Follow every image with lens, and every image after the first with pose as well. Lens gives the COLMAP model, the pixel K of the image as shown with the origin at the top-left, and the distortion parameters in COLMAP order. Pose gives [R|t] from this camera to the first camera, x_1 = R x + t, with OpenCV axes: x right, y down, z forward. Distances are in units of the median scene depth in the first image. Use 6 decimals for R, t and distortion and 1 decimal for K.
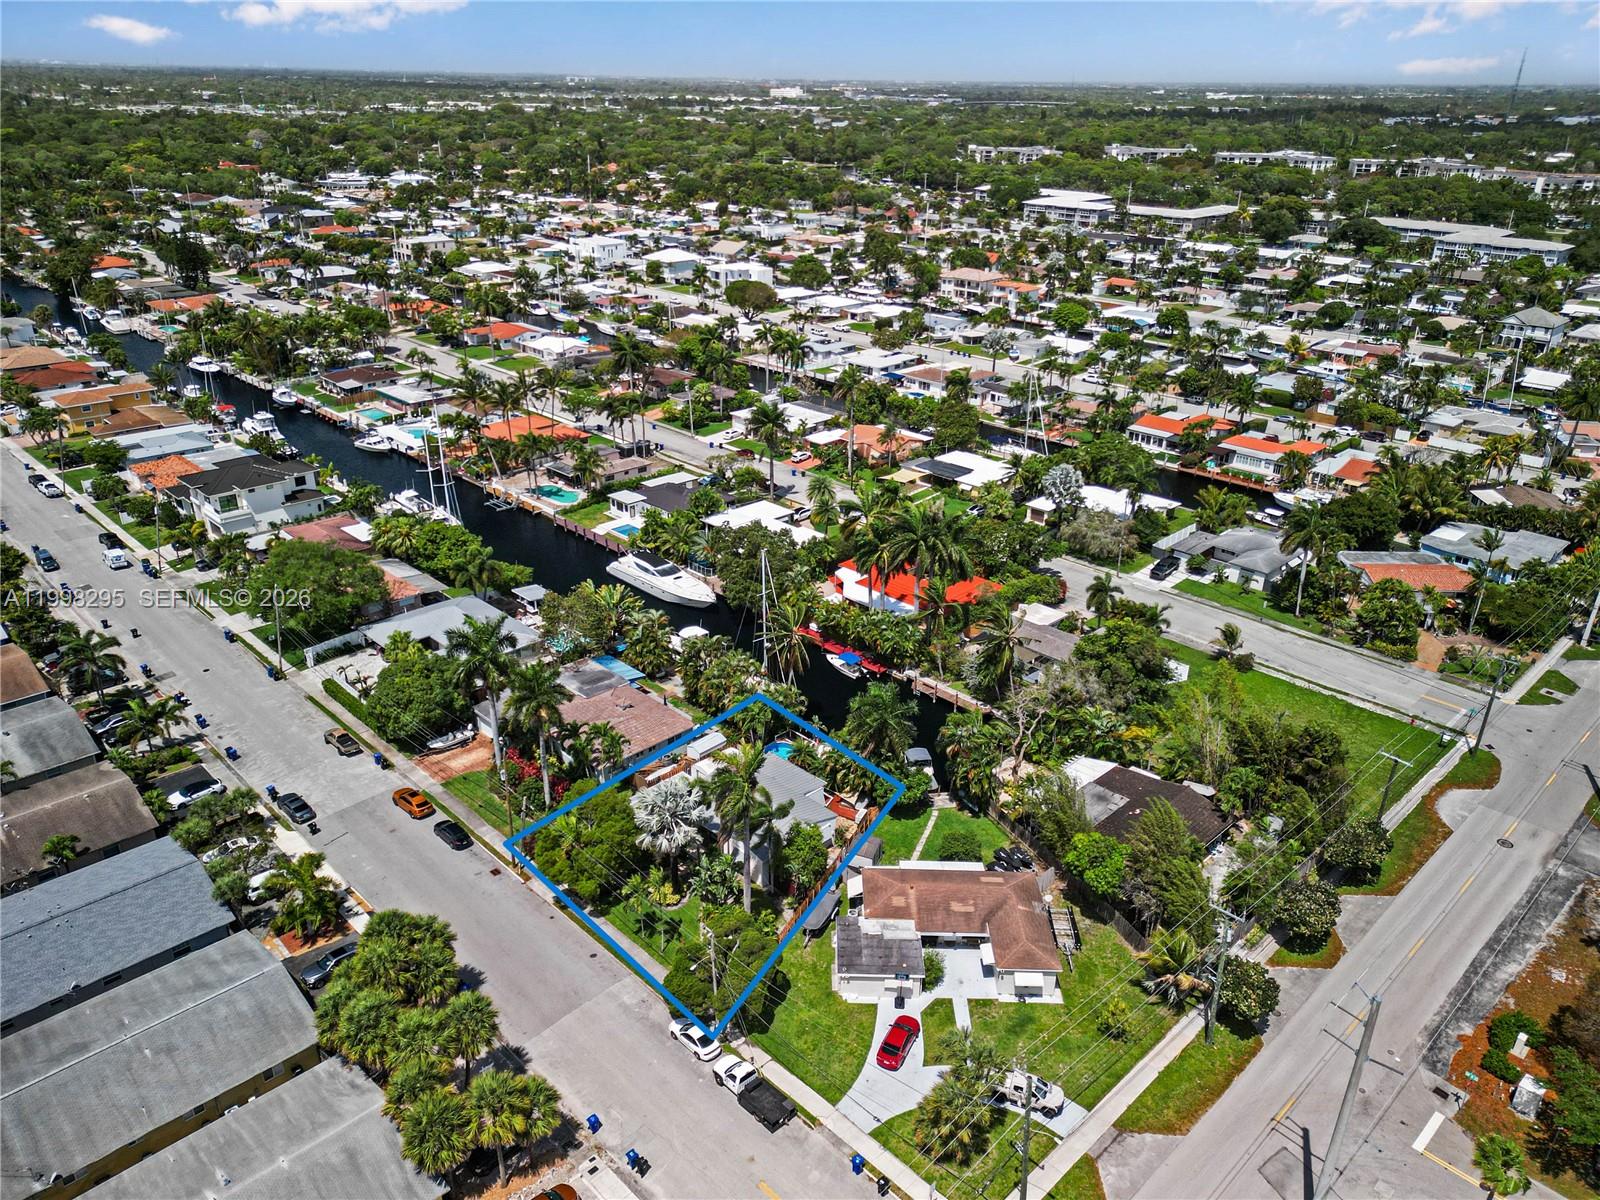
lens RADIAL K [[1138.8, 0, 789.6], [0, 1138.8, 600.2], [0, 0, 1]] dist [0.068256, -0.057774]
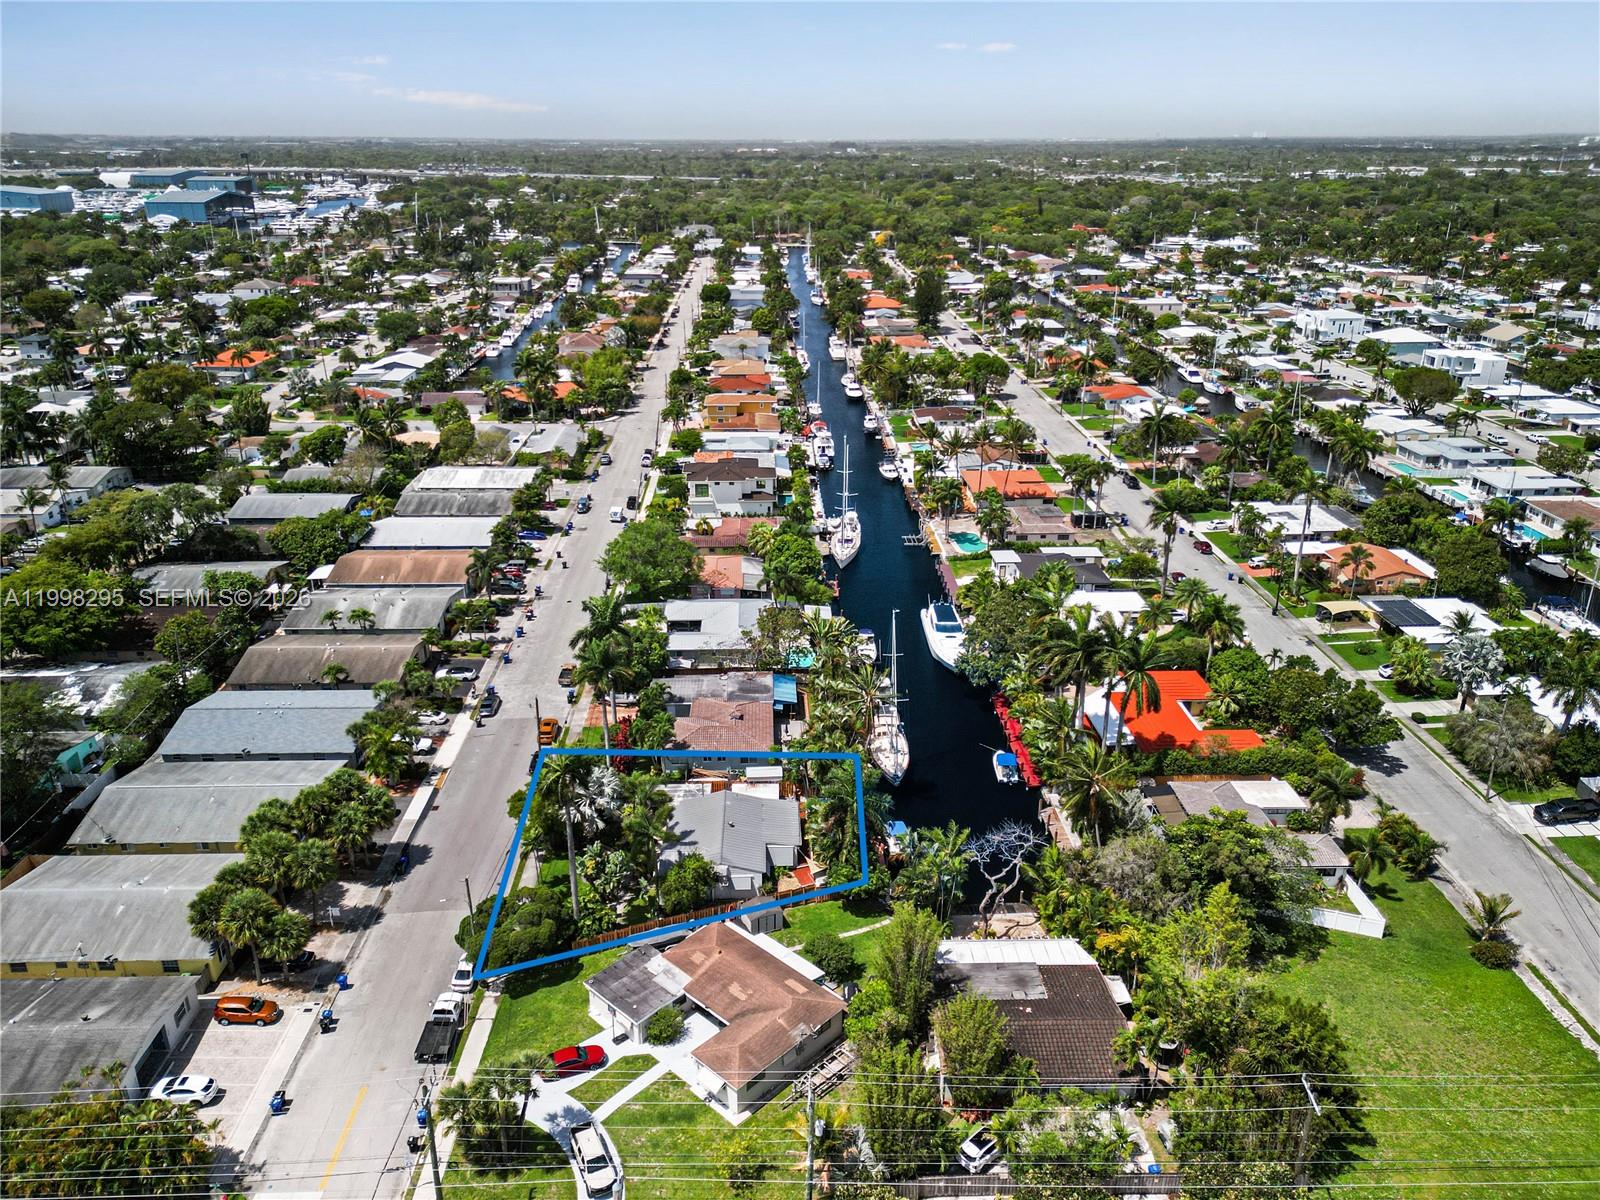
lens RADIAL K [[1138.8, 0, 789.6], [0, 1138.8, 600.2], [0, 0, 1]] dist [0.068256, -0.057774]
pose [[0.731540, 0.238221, -0.638827, 0.375502], [-0.270110, 0.961569, 0.049261, -0.054183], [0.626011, 0.136517, 0.767772, 0.132287]]
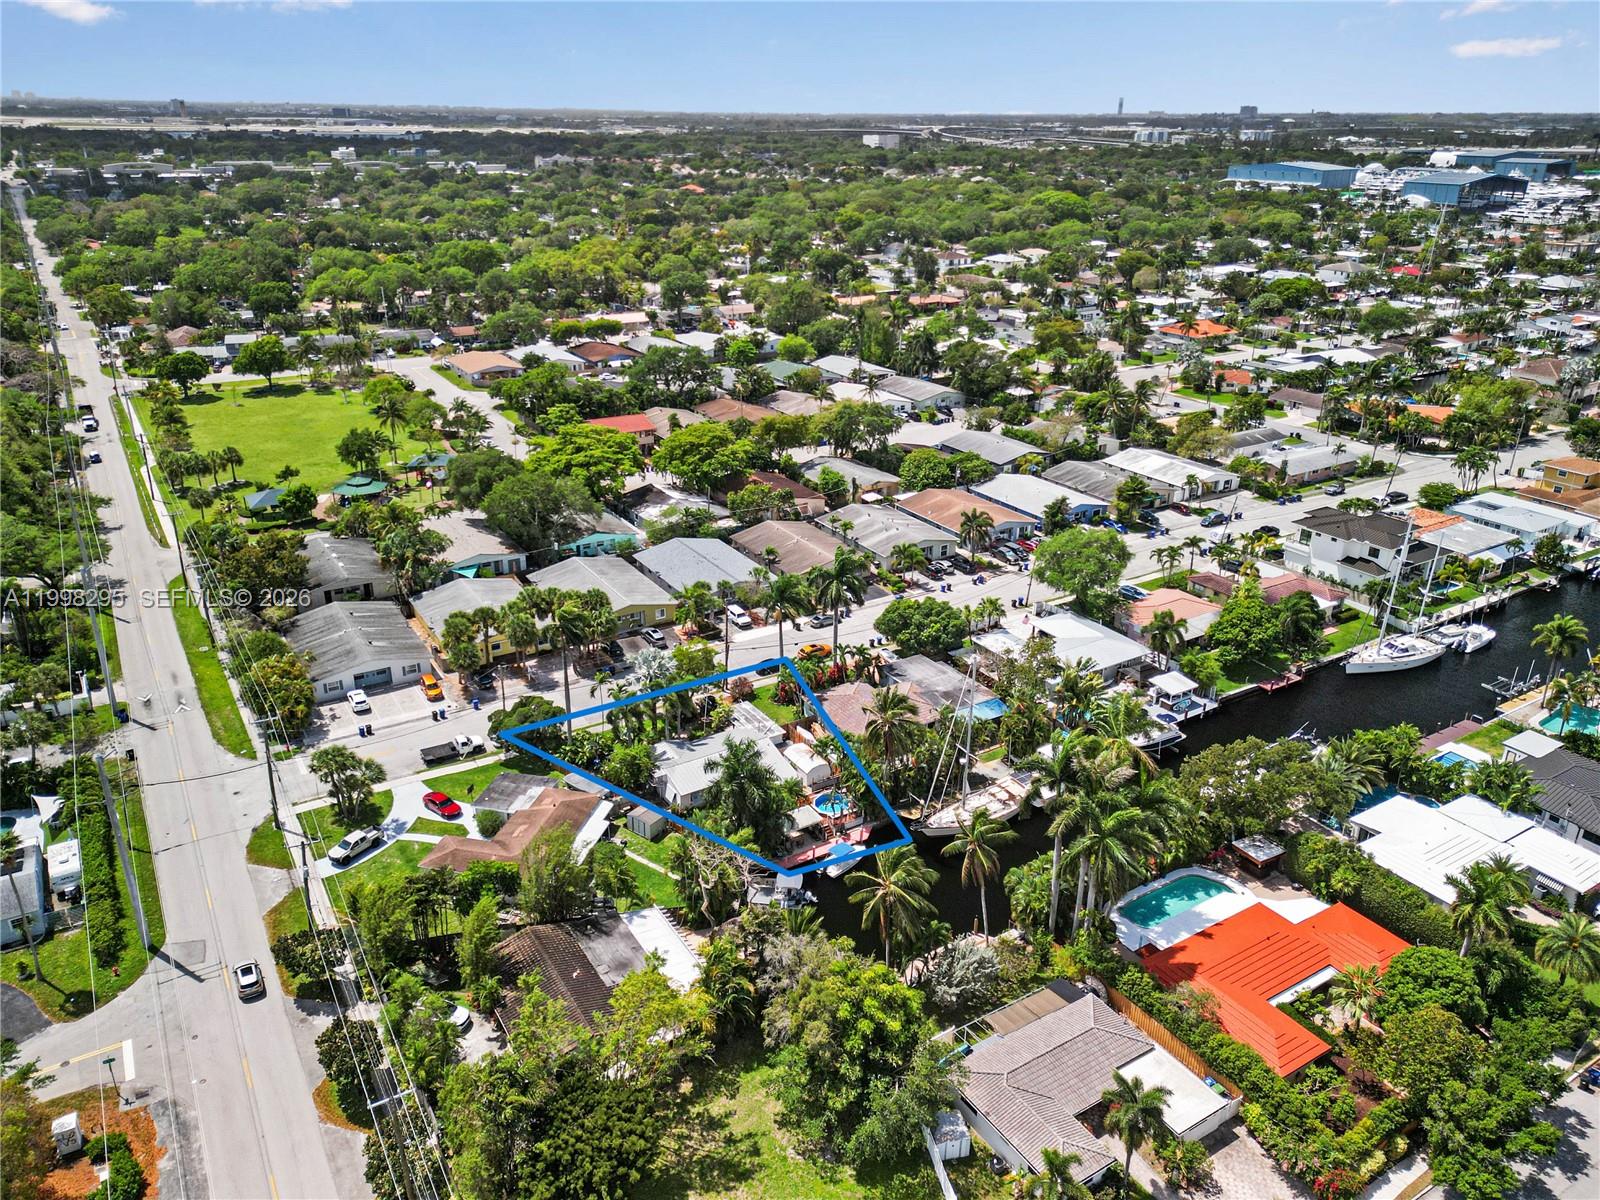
lens RADIAL K [[1138.8, 0, 789.6], [0, 1138.8, 600.2], [0, 0, 1]] dist [0.068256, -0.057774]
pose [[-0.221581, 0.362801, -0.905139, 0.559848], [-0.408168, 0.808481, 0.423979, -0.277392], [0.885608, 0.463394, -0.031061, 0.616889]]
